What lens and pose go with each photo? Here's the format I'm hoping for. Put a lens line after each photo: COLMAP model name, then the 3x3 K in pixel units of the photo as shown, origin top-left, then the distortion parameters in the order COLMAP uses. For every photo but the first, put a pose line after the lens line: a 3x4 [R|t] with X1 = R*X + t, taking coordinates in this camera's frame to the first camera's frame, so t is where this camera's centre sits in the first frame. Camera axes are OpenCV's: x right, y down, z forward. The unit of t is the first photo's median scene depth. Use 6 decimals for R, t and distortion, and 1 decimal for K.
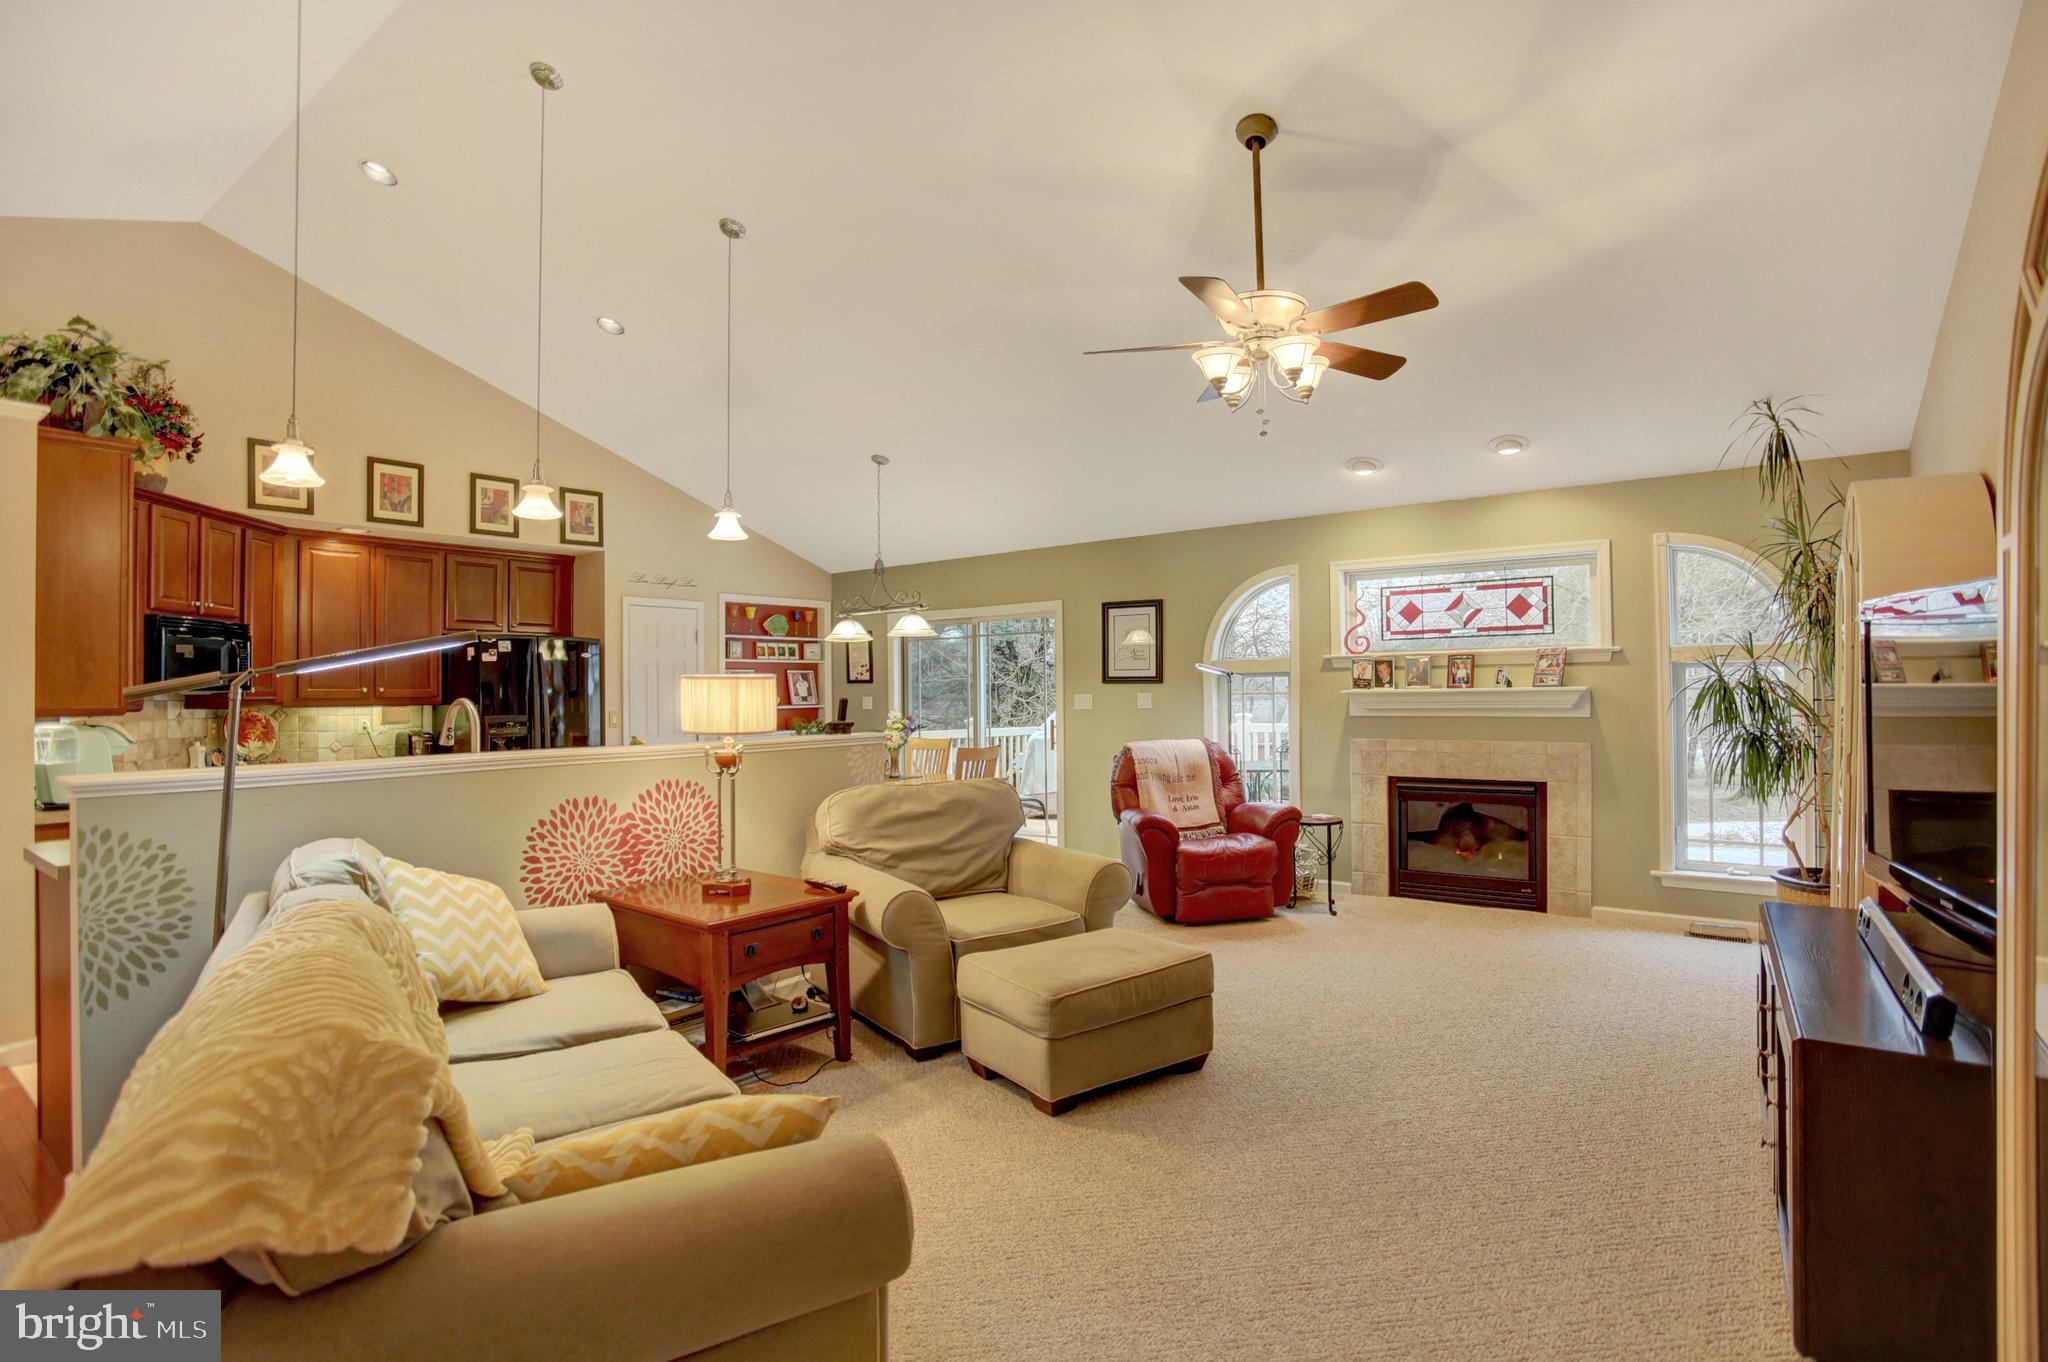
lens RADIAL K [[996.2, 0, 1014.3], [0, 996.2, 682.6], [0, 0, 1]] dist [-0.078523, 0.034459]
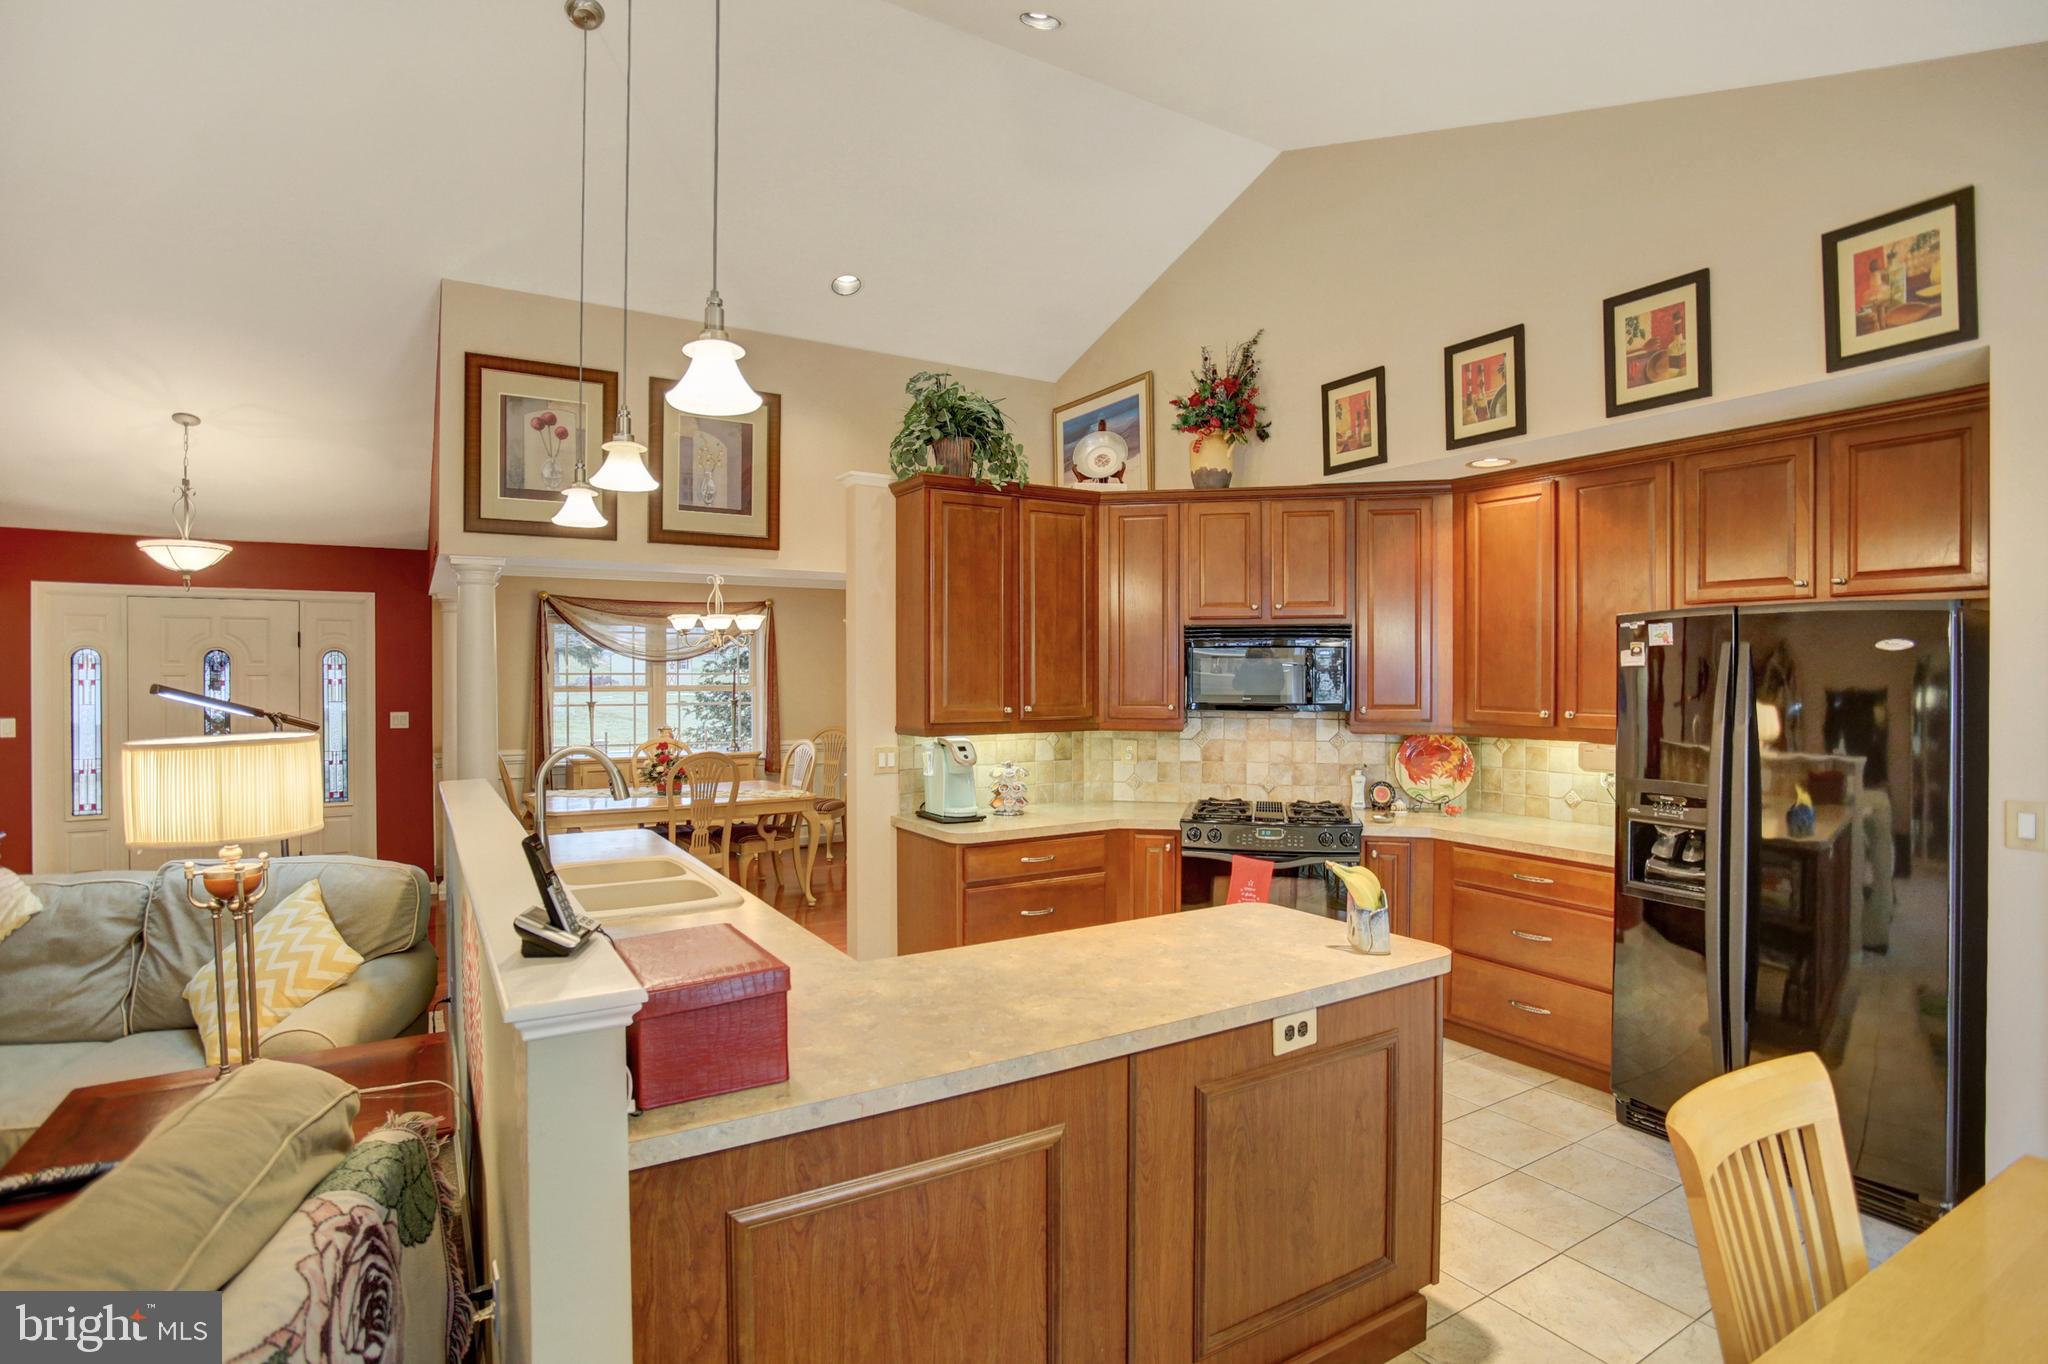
lens RADIAL K [[1014.2, 0, 1019.7], [0, 1014.2, 681.1], [0, 0, 1]] dist [-0.070427, 0.032525]
pose [[-0.361007, 0.017327, -0.932402, 0.046113], [0.011675, 0.999833, 0.014060, -0.027126], [0.932490, -0.005810, -0.361149, 0.967457]]
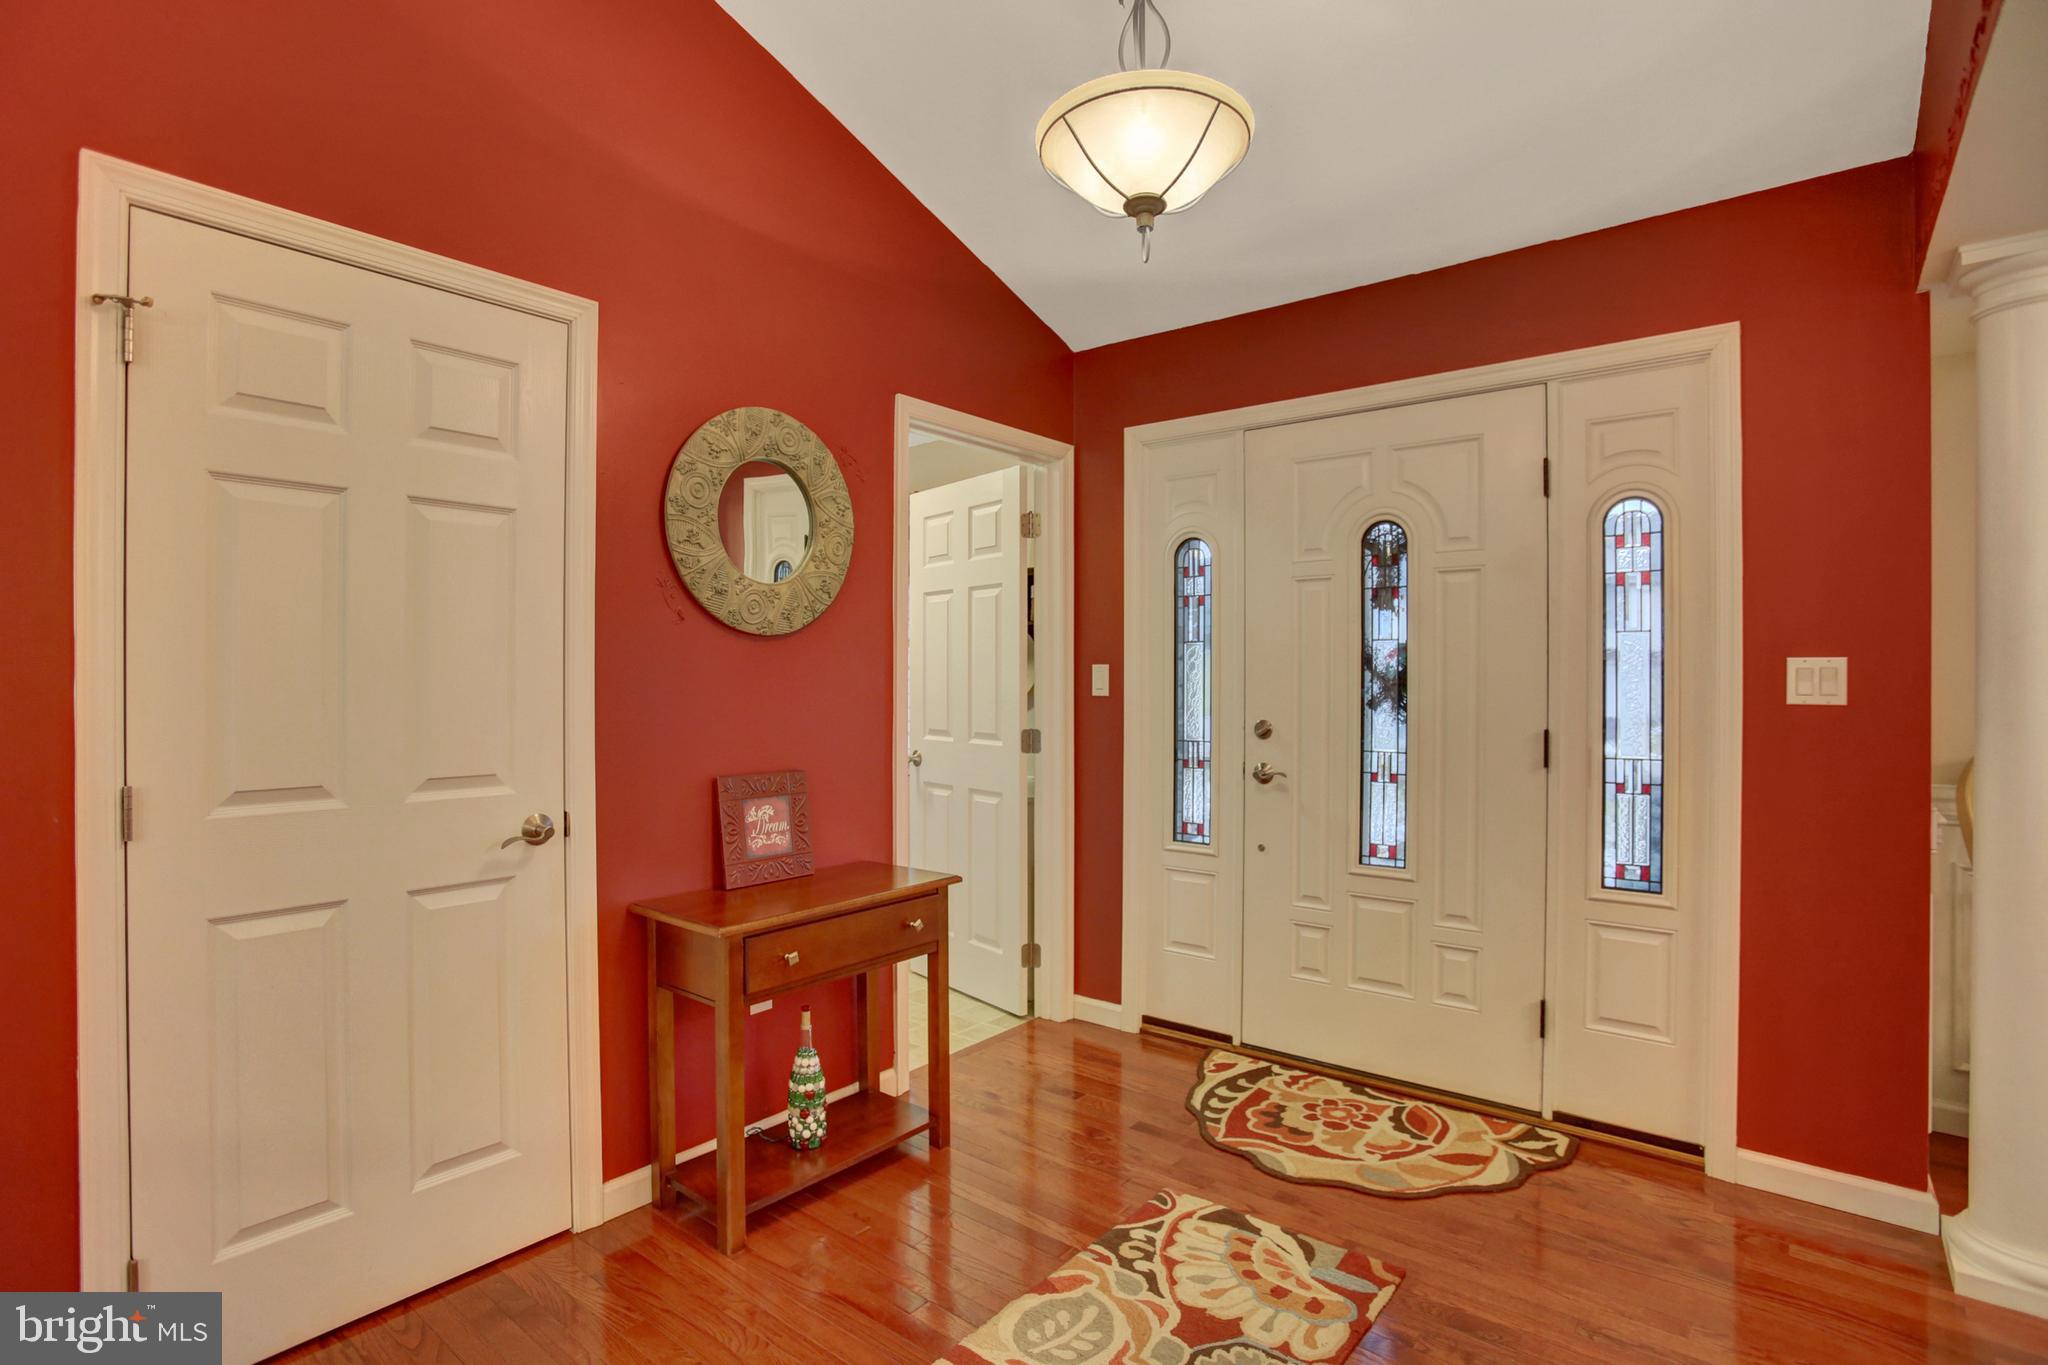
lens RADIAL K [[996.2, 0, 1014.3], [0, 996.2, 684.1], [0, 0, 1]] dist [-0.078523, 0.034459]
pose [[-0.999538, 0.010118, 0.028670, -0.462679], [0.010095, 0.999949, -0.000950, 0.024684], [-0.028678, -0.000661, -0.999588, 0.263577]]
